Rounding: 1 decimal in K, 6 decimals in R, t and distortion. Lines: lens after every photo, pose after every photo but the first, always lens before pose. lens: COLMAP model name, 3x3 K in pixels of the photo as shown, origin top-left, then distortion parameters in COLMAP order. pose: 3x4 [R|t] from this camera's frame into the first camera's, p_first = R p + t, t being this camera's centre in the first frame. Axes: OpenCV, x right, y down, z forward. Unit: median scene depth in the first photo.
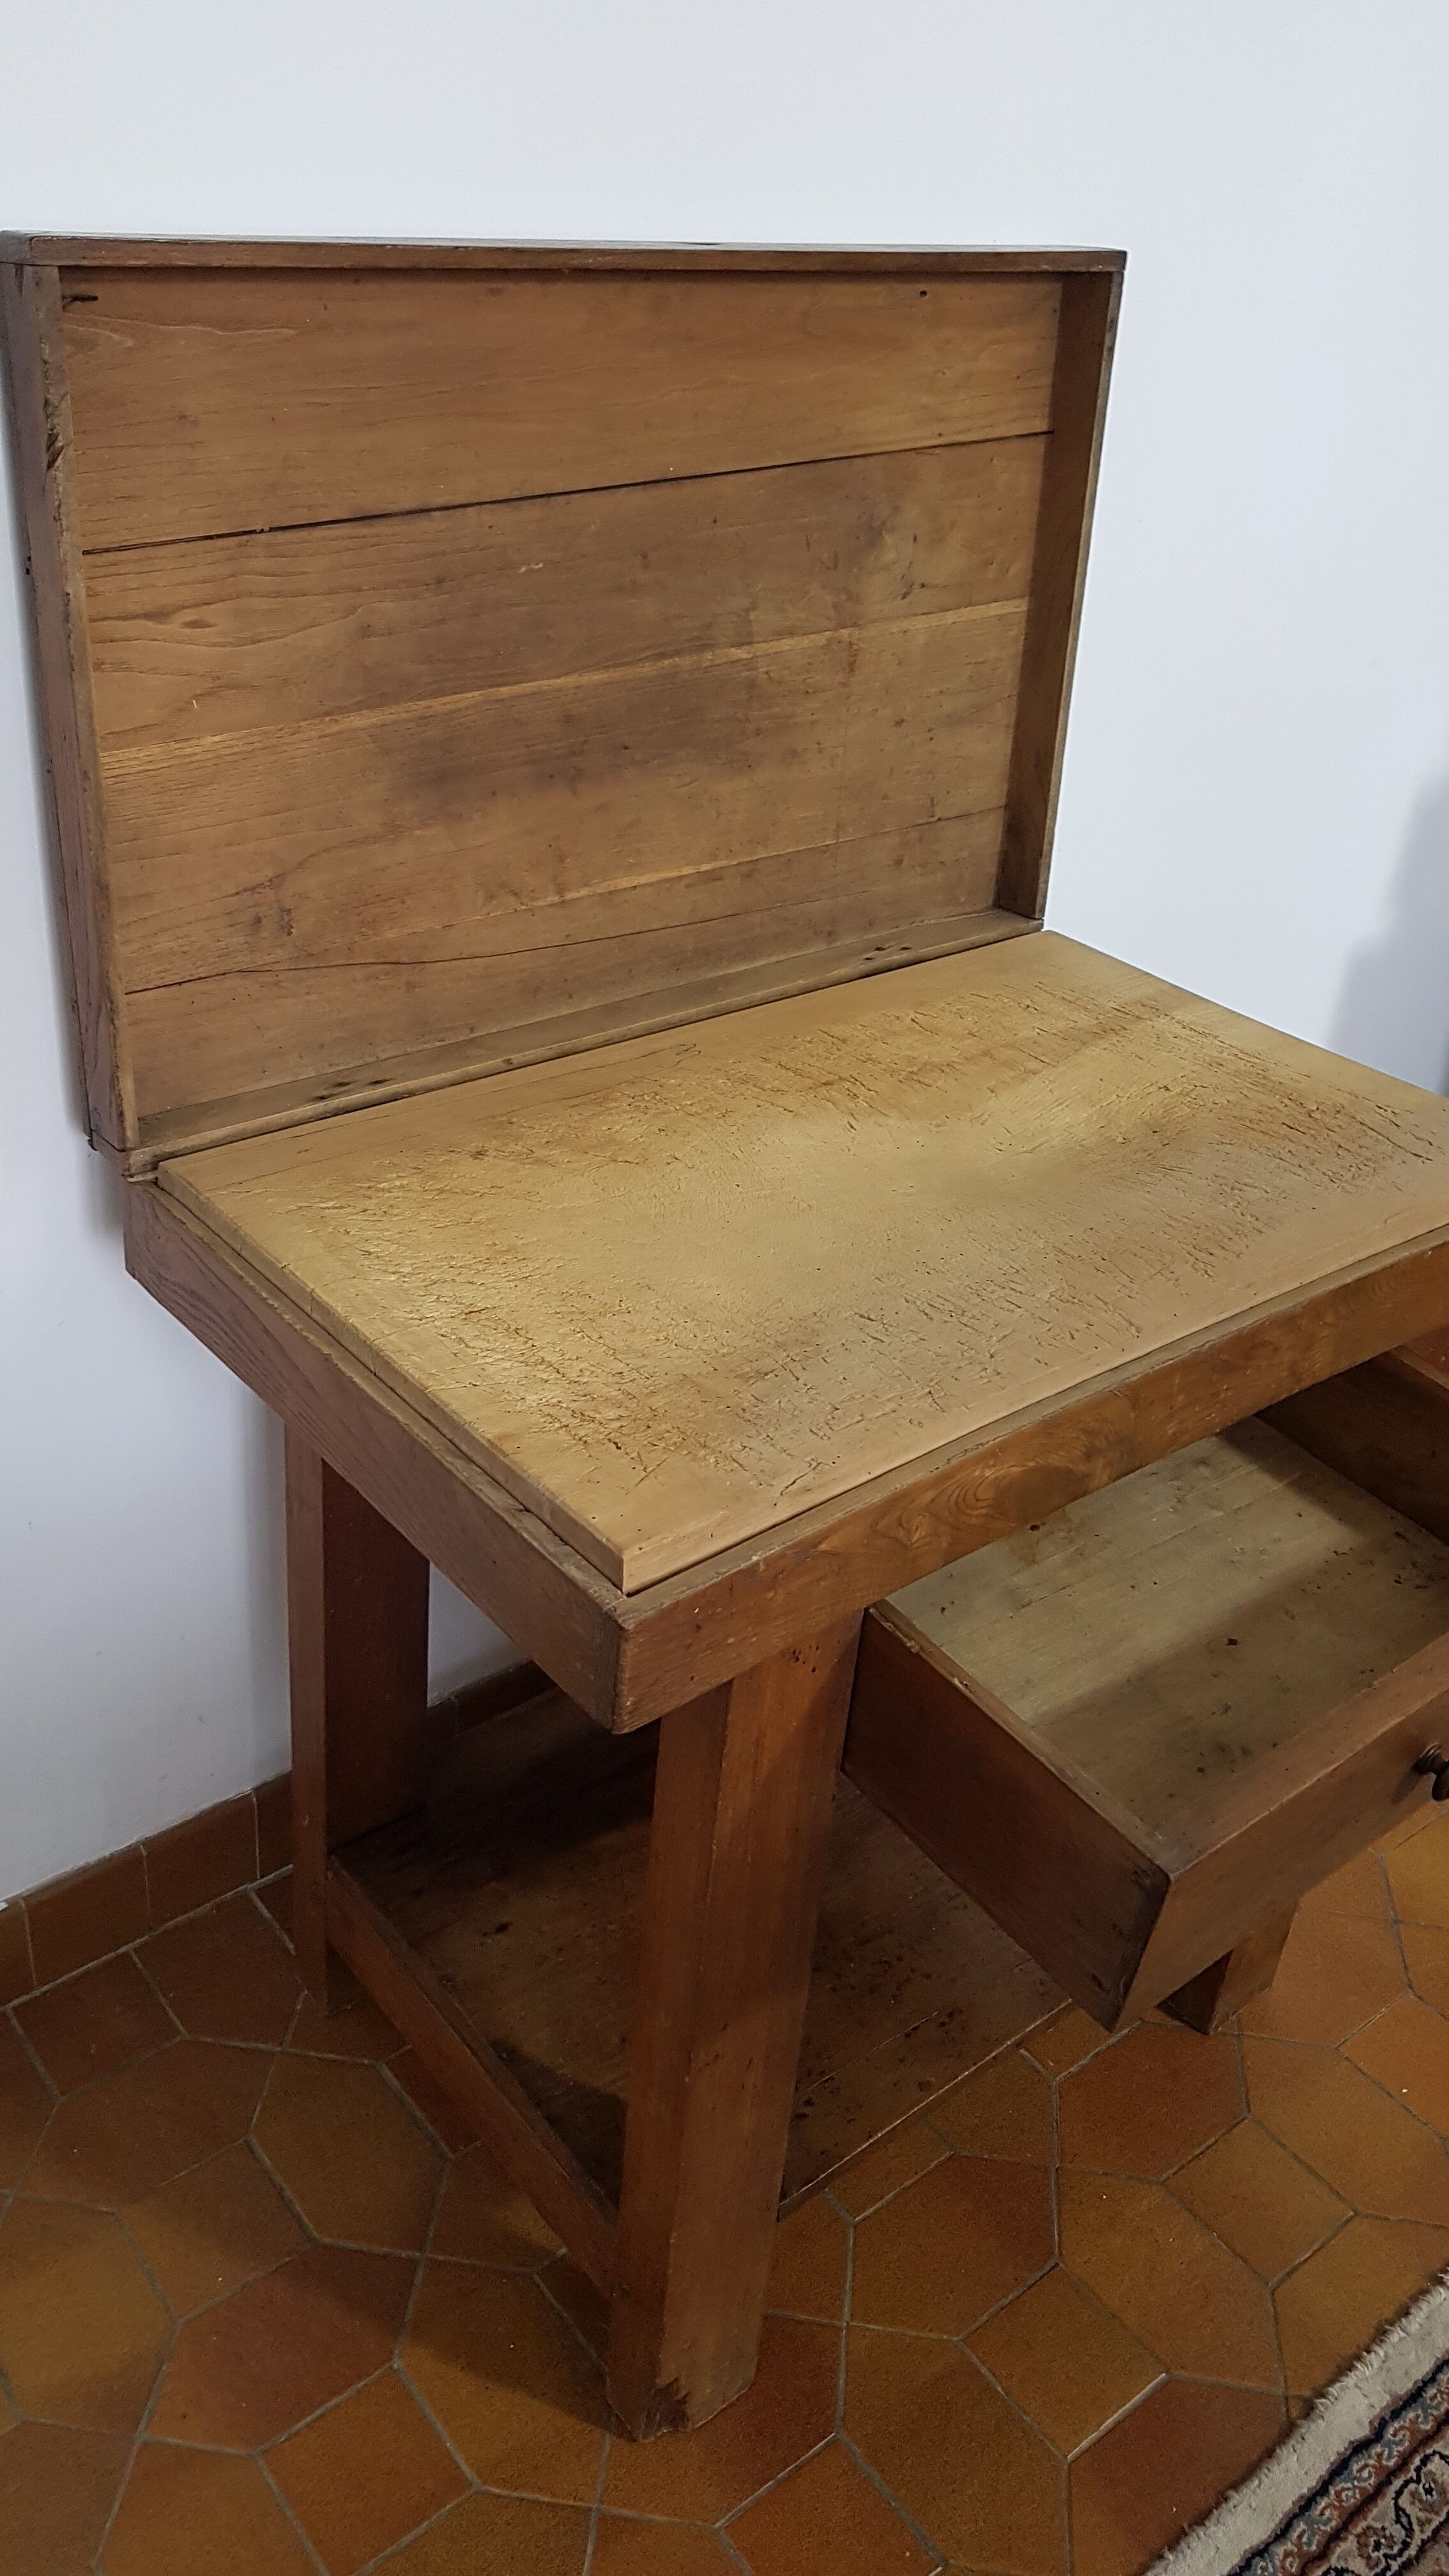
lens RADIAL K [[2014.5, 0, 724.5], [0, 2014.5, 1288.0], [0, 0, 1]] dist [-0.023925, -0.002859]
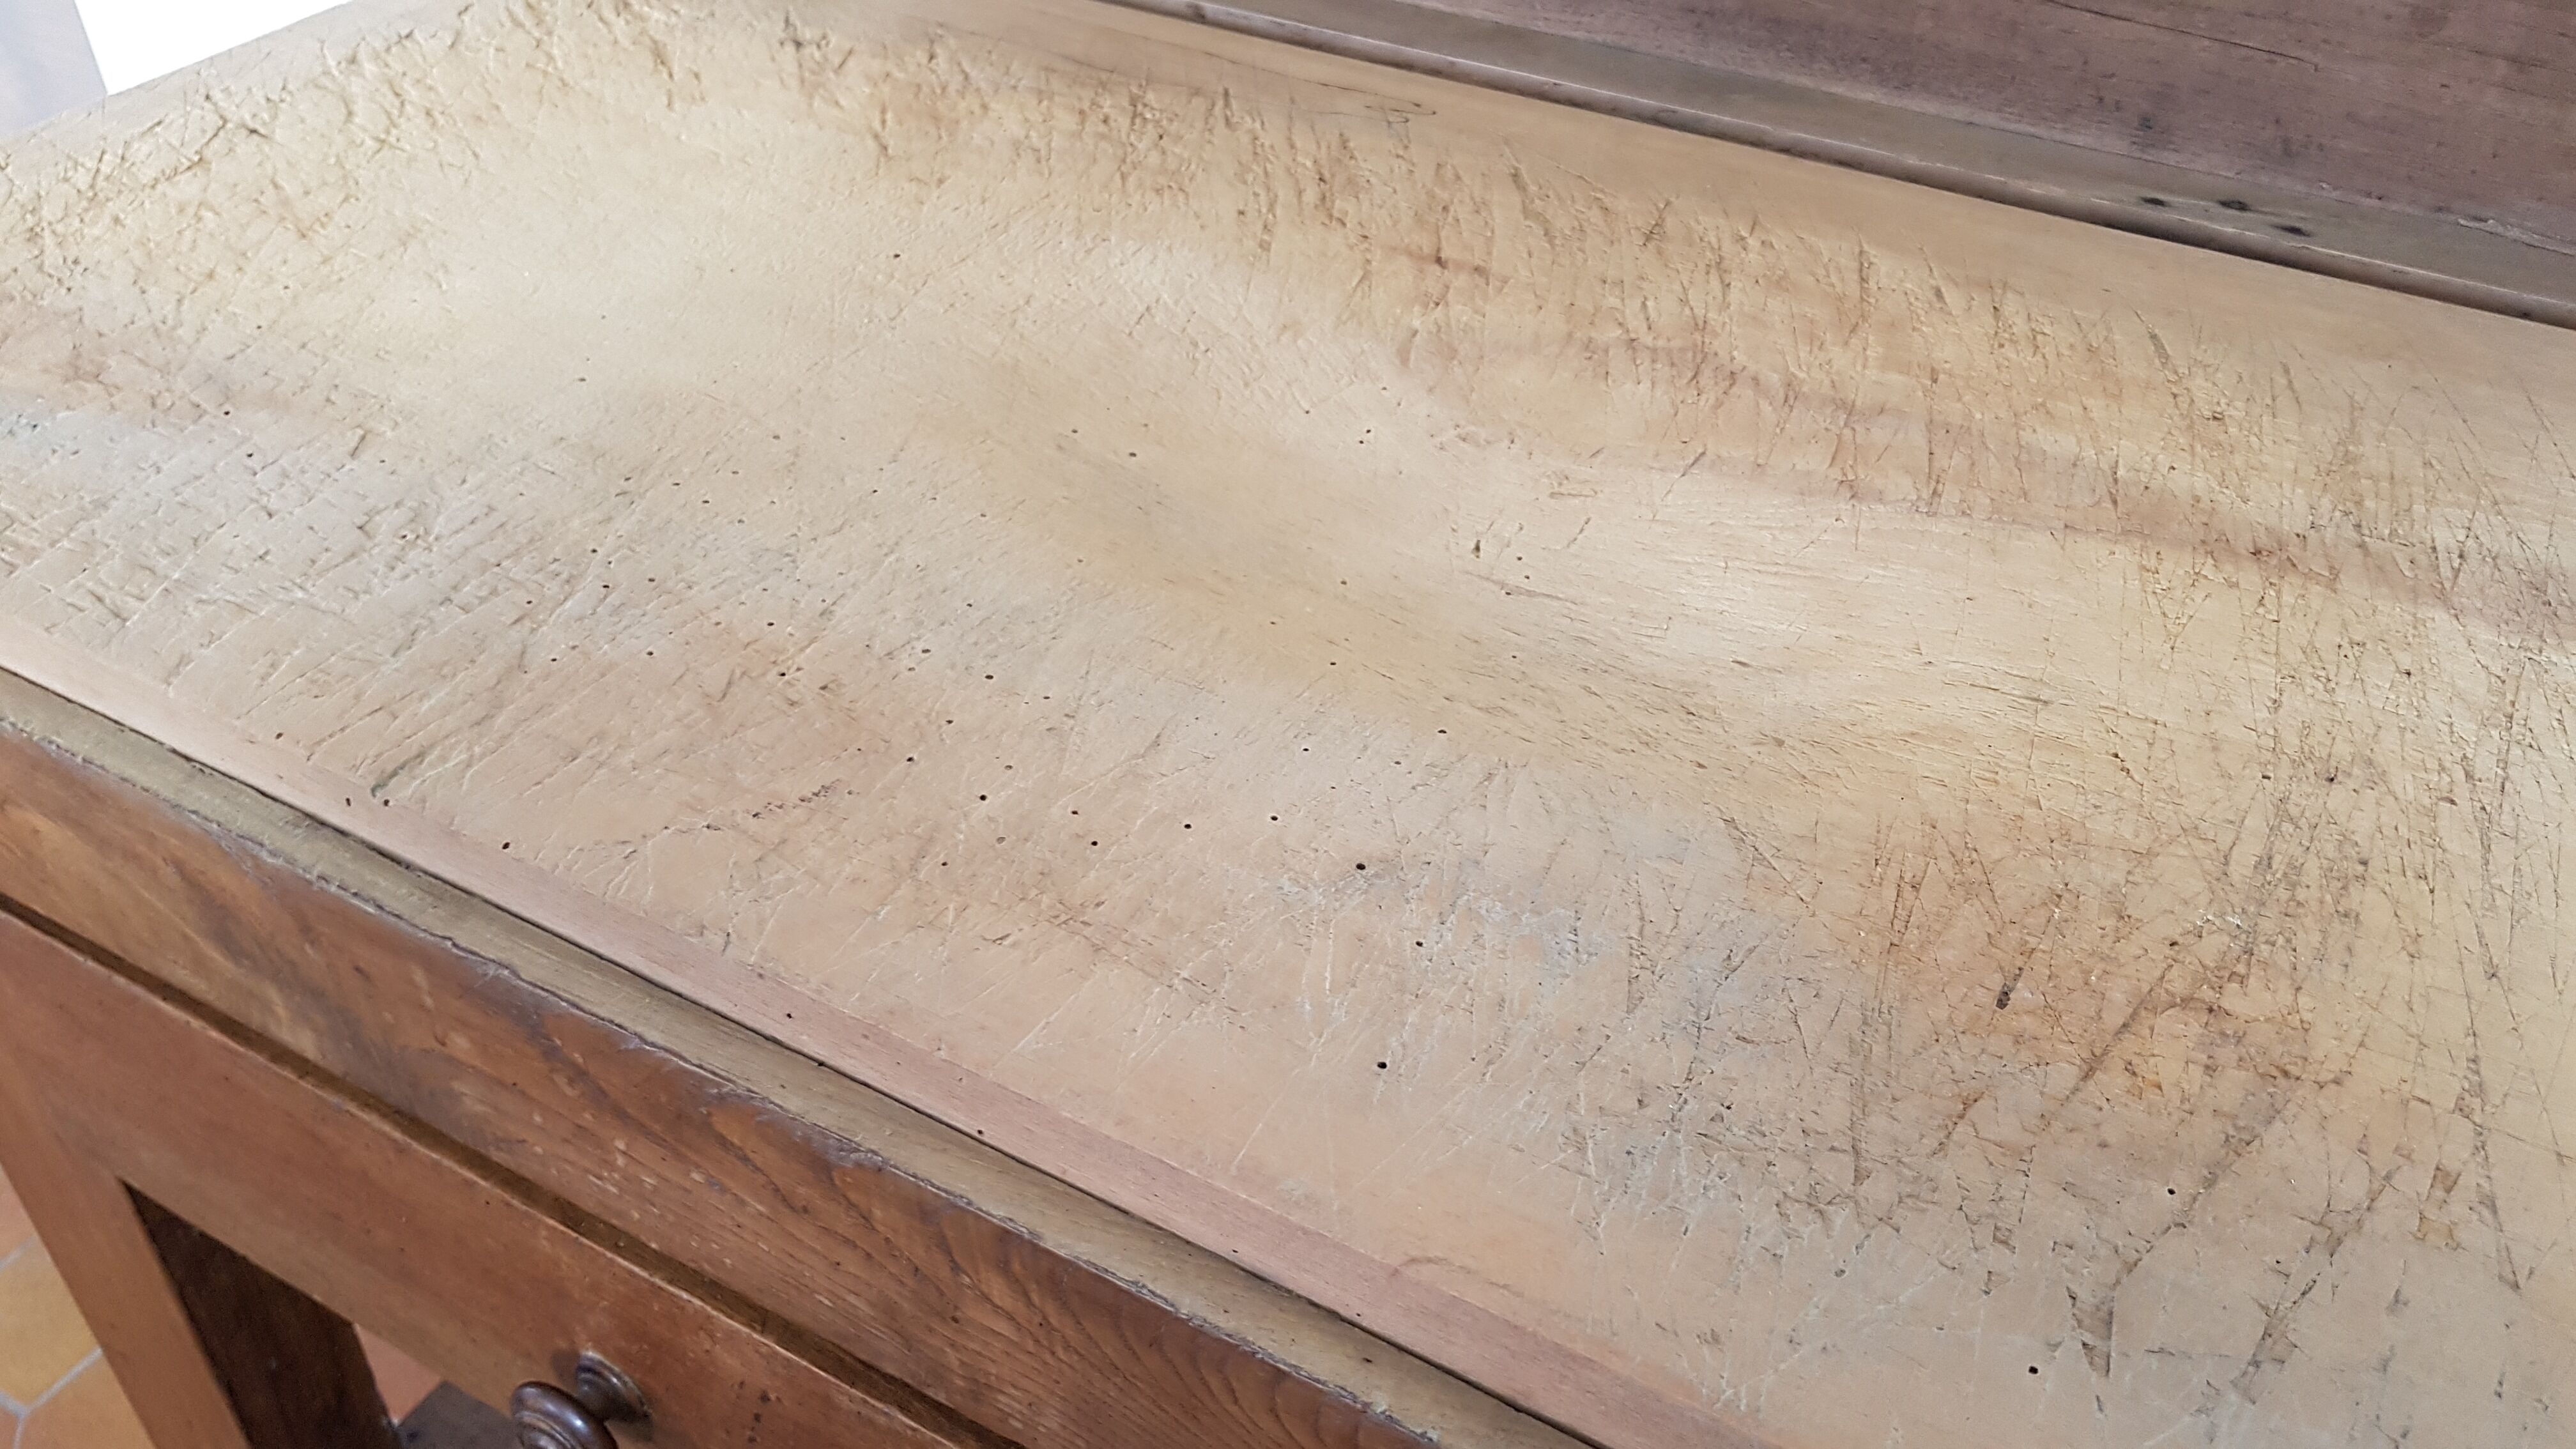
lens RADIAL K [[2073.8, 0, 1269.9], [0, 2073.8, 809.7], [0, 0, 1]] dist [-0.012843, -0.003479]
pose [[0.366001, 0.557275, -0.745310, 0.448586], [-0.469685, 0.802010, 0.369020, -0.157821], [0.803392, 0.214999, 0.555281, 0.760793]]
